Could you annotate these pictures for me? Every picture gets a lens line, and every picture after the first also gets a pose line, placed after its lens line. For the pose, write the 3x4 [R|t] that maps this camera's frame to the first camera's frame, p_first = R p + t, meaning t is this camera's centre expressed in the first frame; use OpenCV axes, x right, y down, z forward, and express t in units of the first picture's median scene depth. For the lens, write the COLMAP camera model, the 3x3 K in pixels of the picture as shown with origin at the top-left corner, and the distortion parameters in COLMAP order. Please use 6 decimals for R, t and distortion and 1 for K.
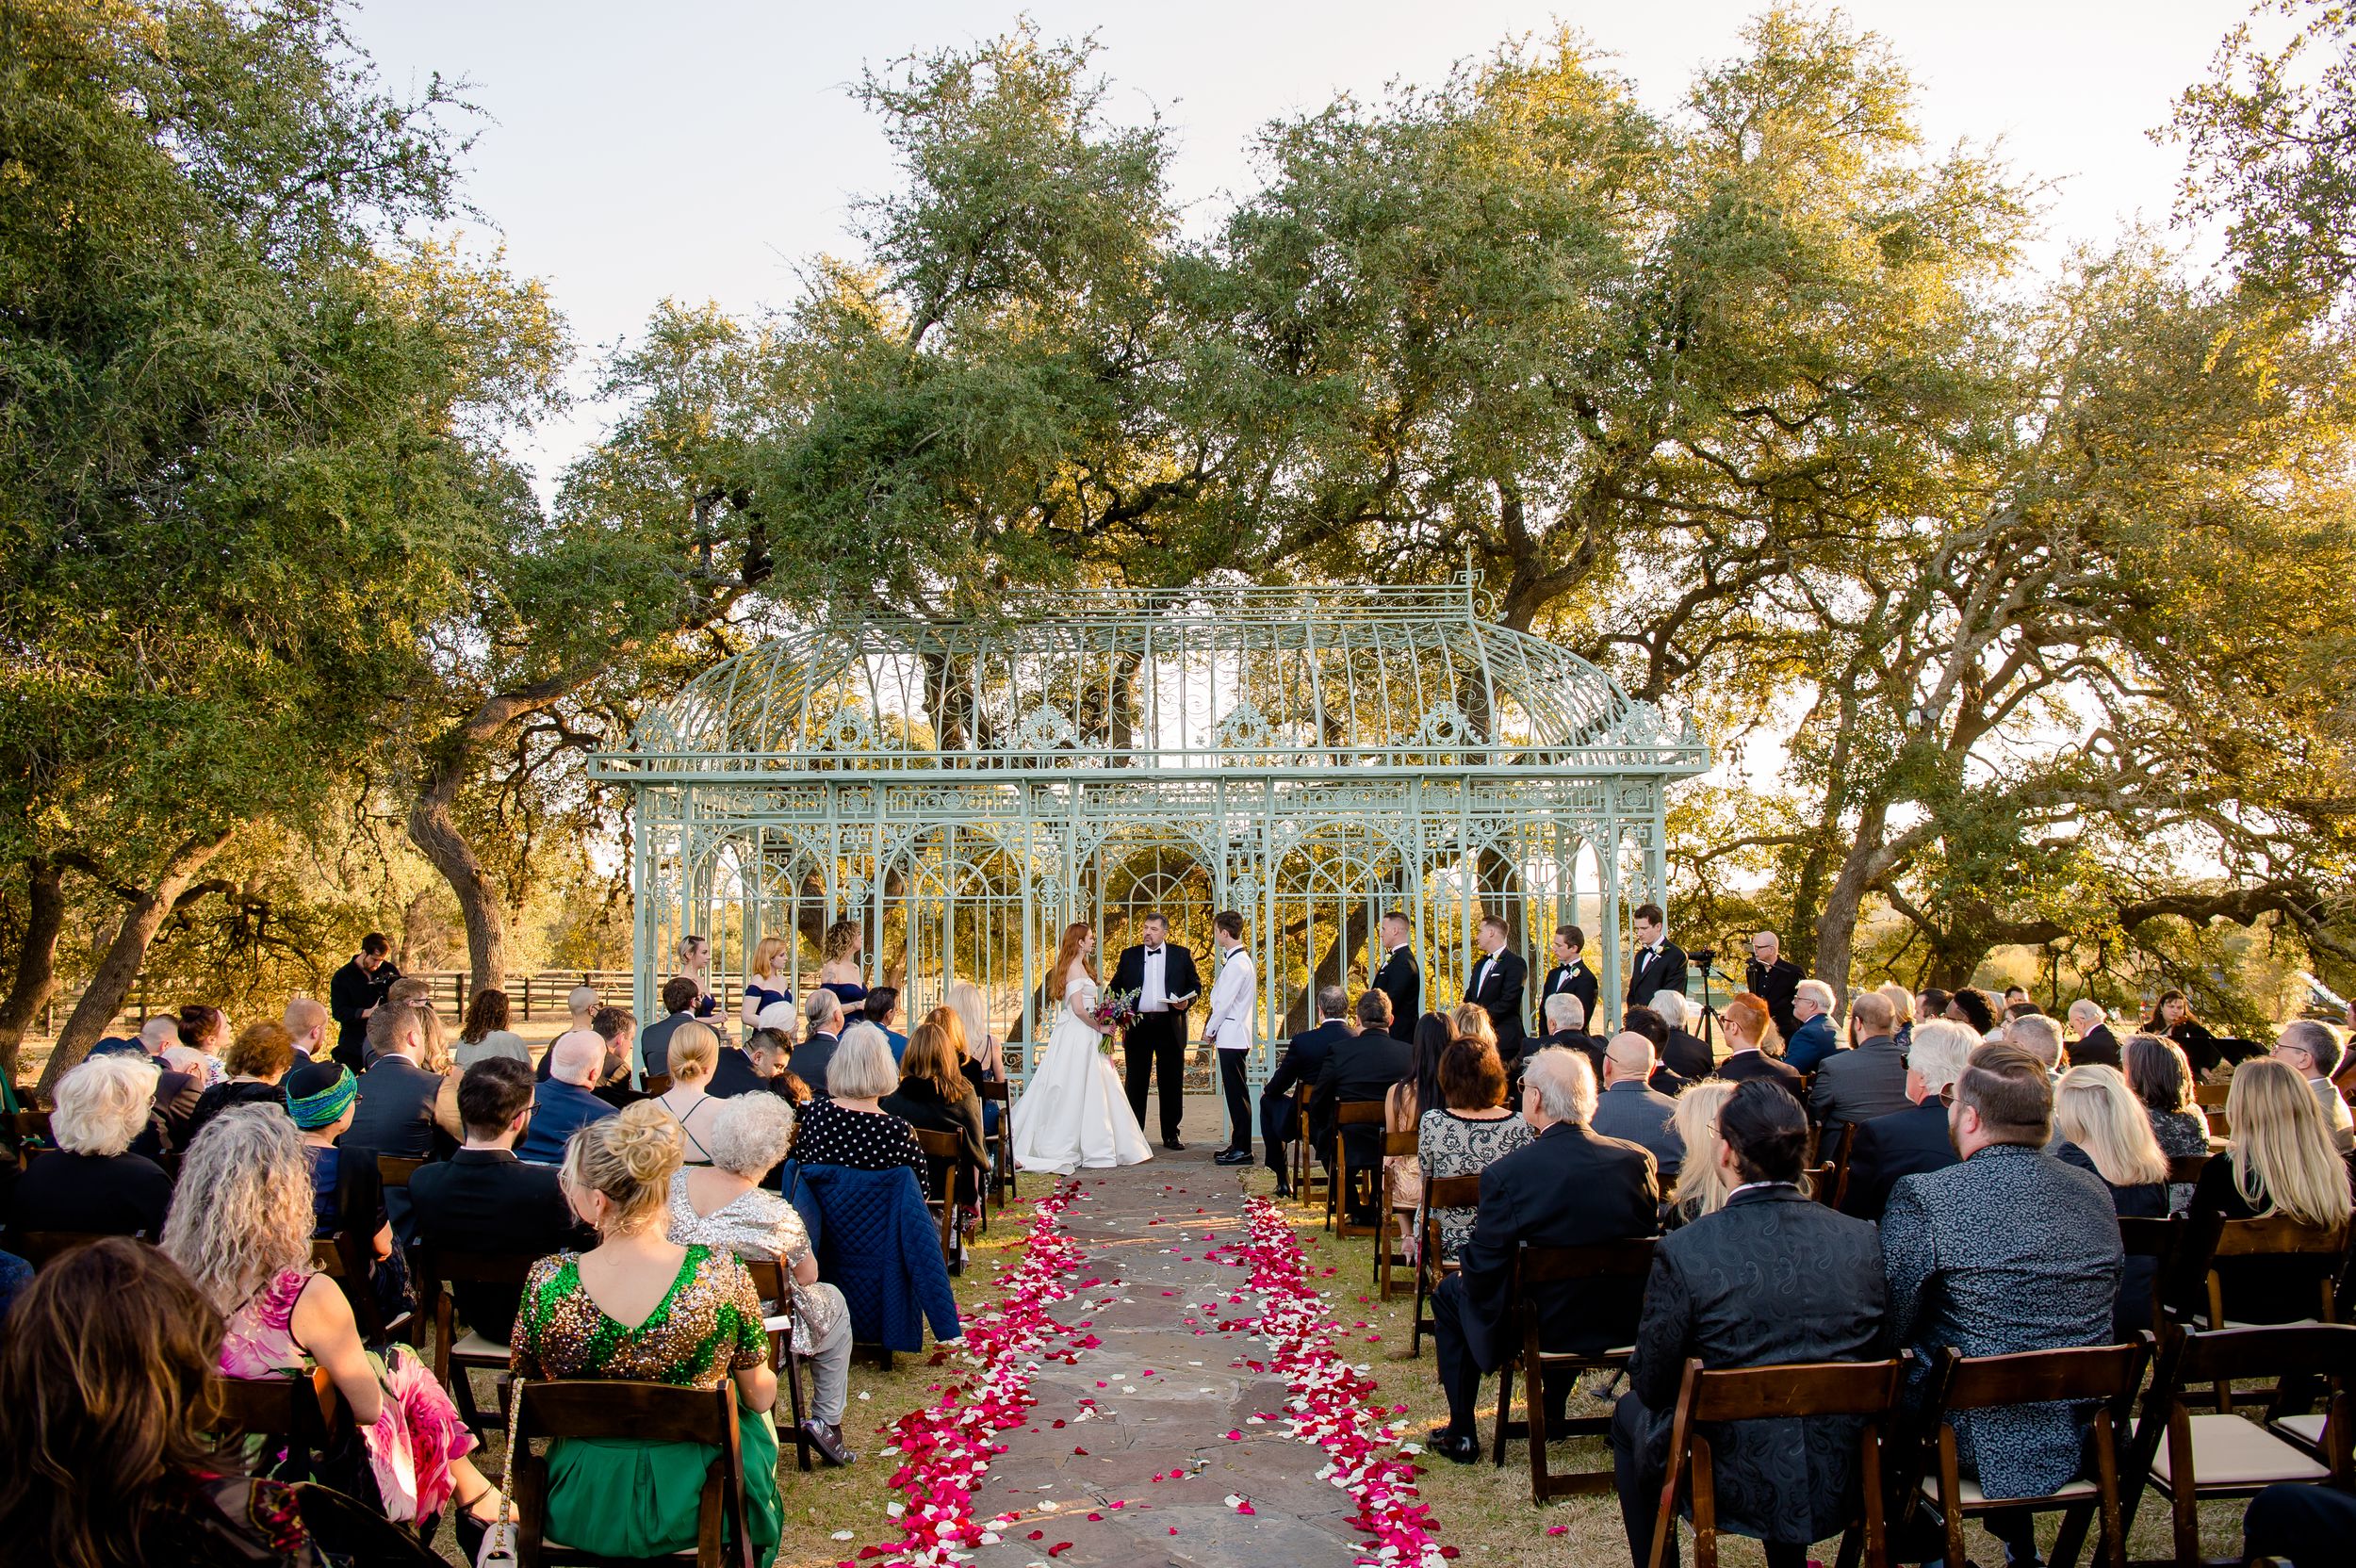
lens RADIAL K [[1708.0, 0, 1178.0], [0, 1708.0, 784.0], [0, 0, 1]] dist [-0.000224, -0.001025]
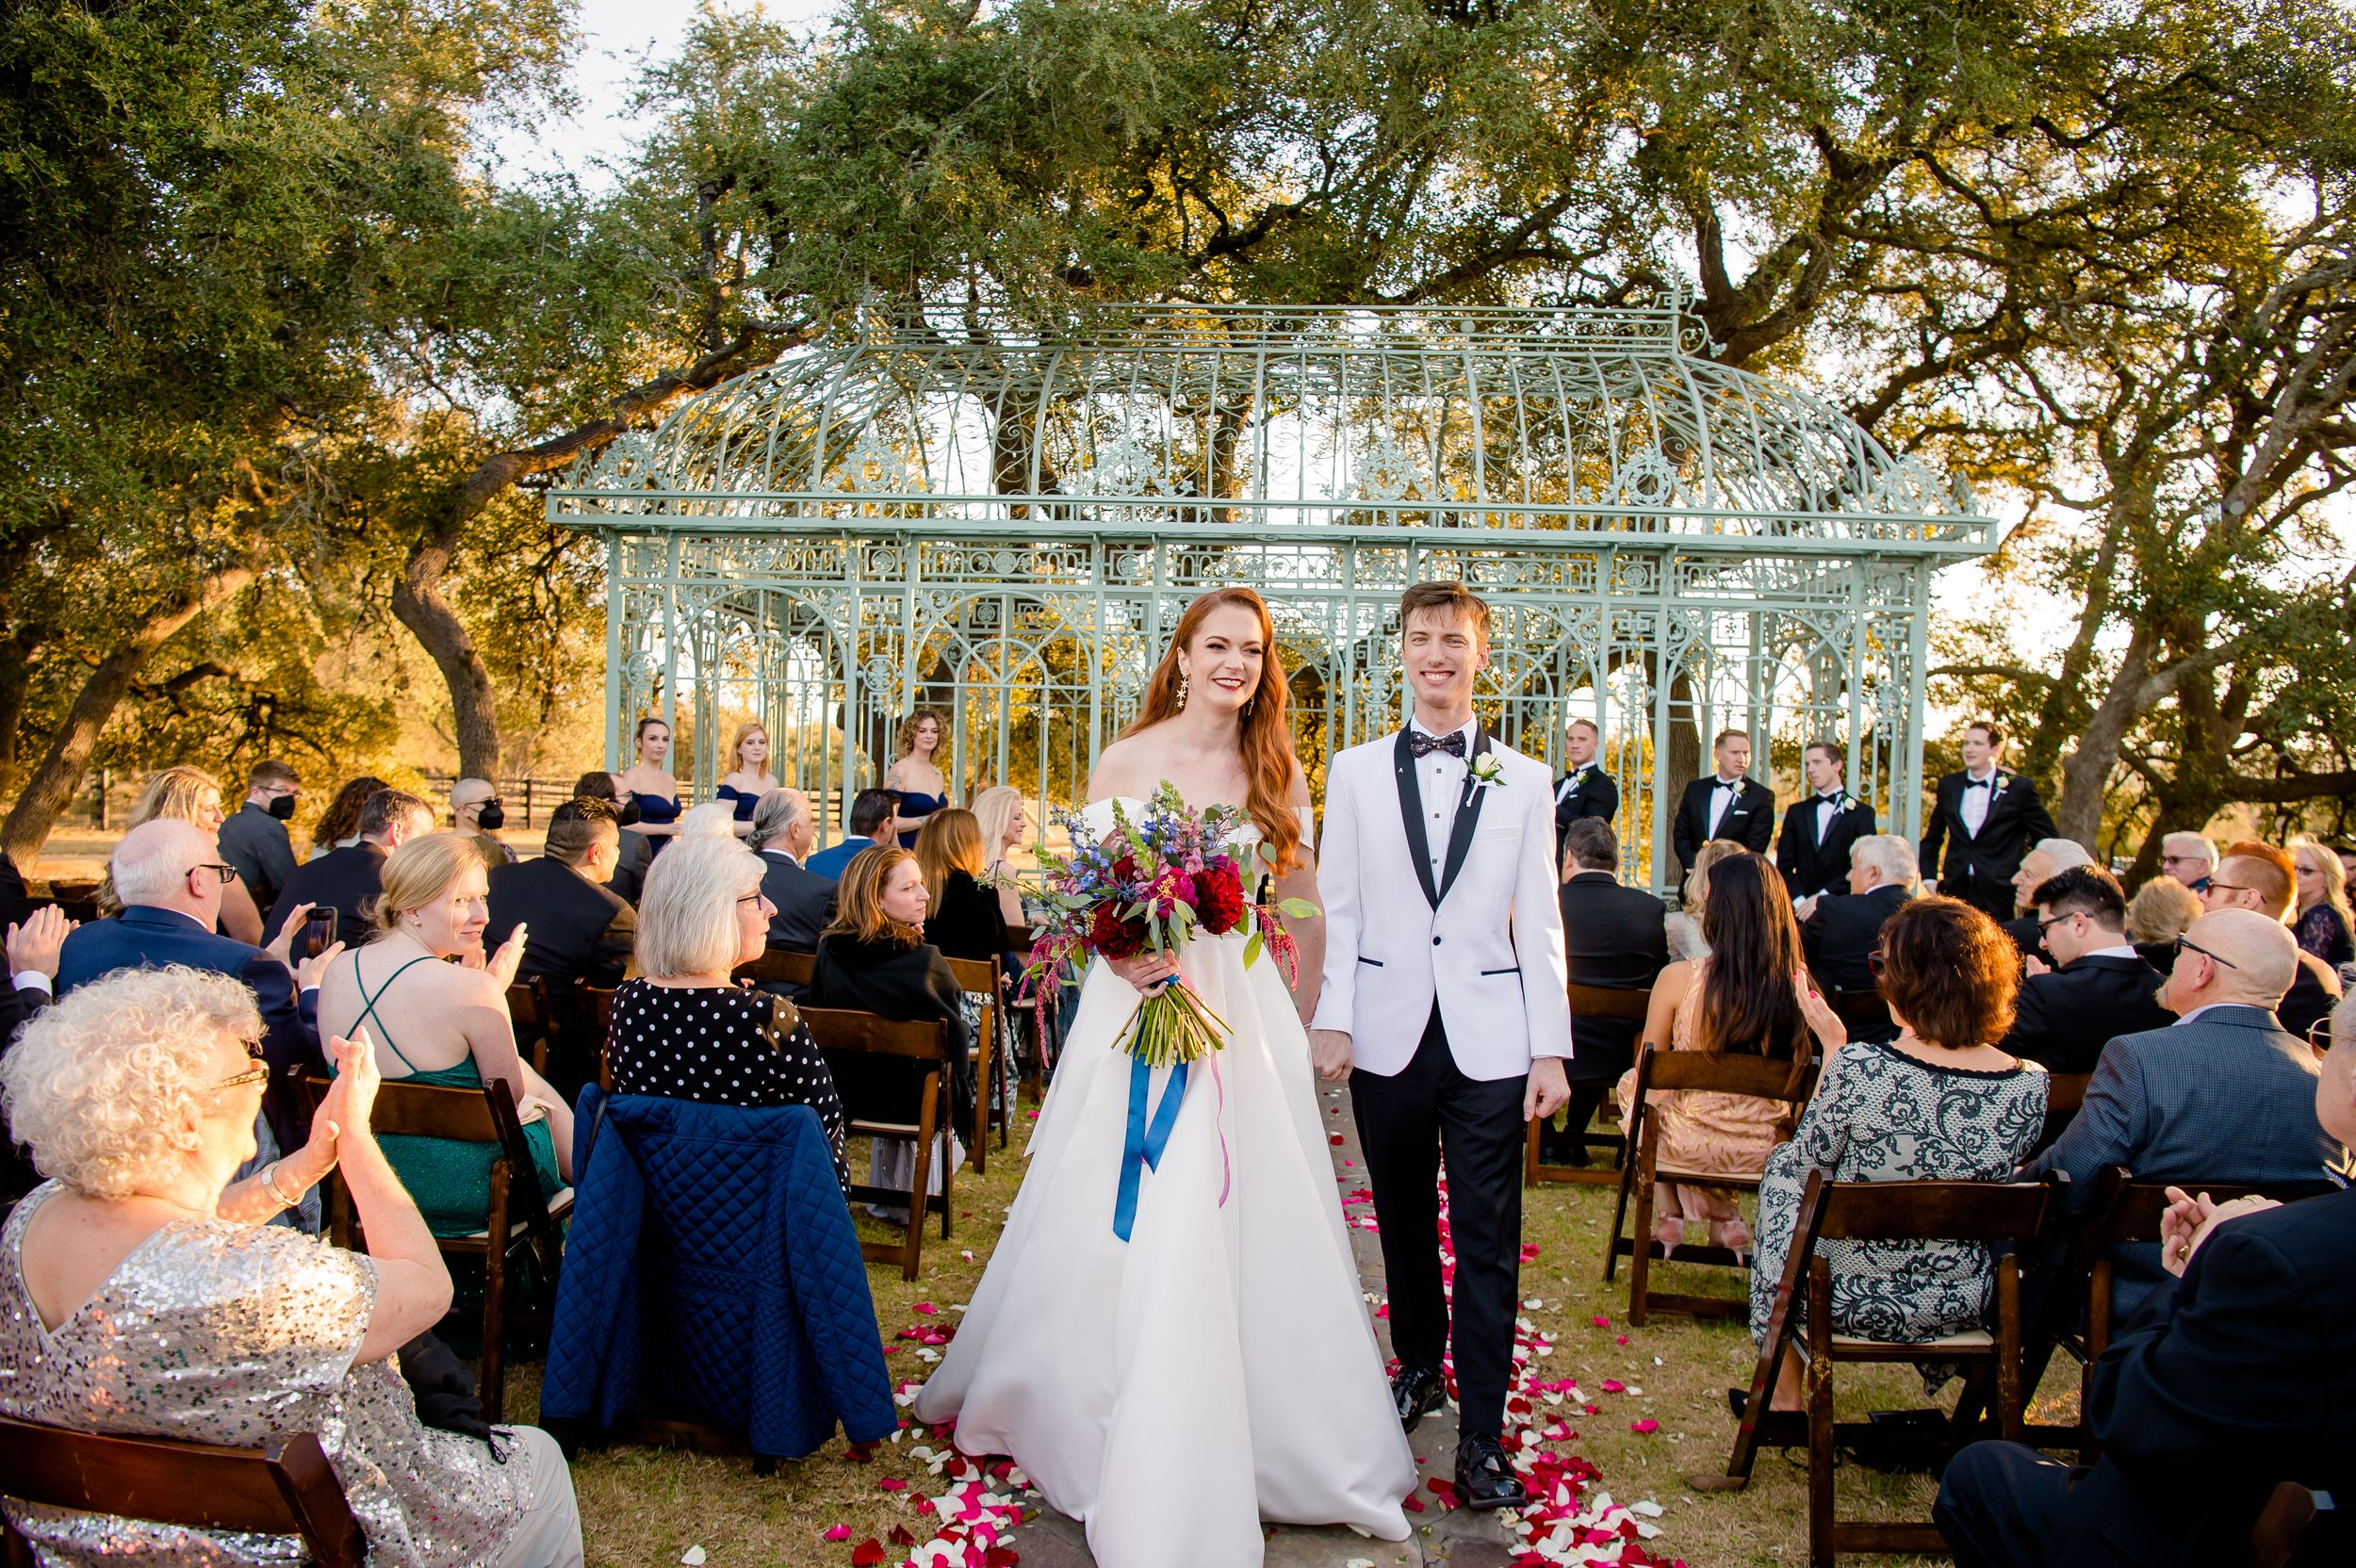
lens RADIAL K [[1708.0, 0, 1178.0], [0, 1708.0, 784.0], [0, 0, 1]] dist [-0.000224, -0.001025]
pose [[0.998020, 0.035565, -0.051877, -0.005459], [-0.030395, 0.994795, 0.097257, 0.022300], [0.055066, -0.095487, 0.993906, 0.148826]]
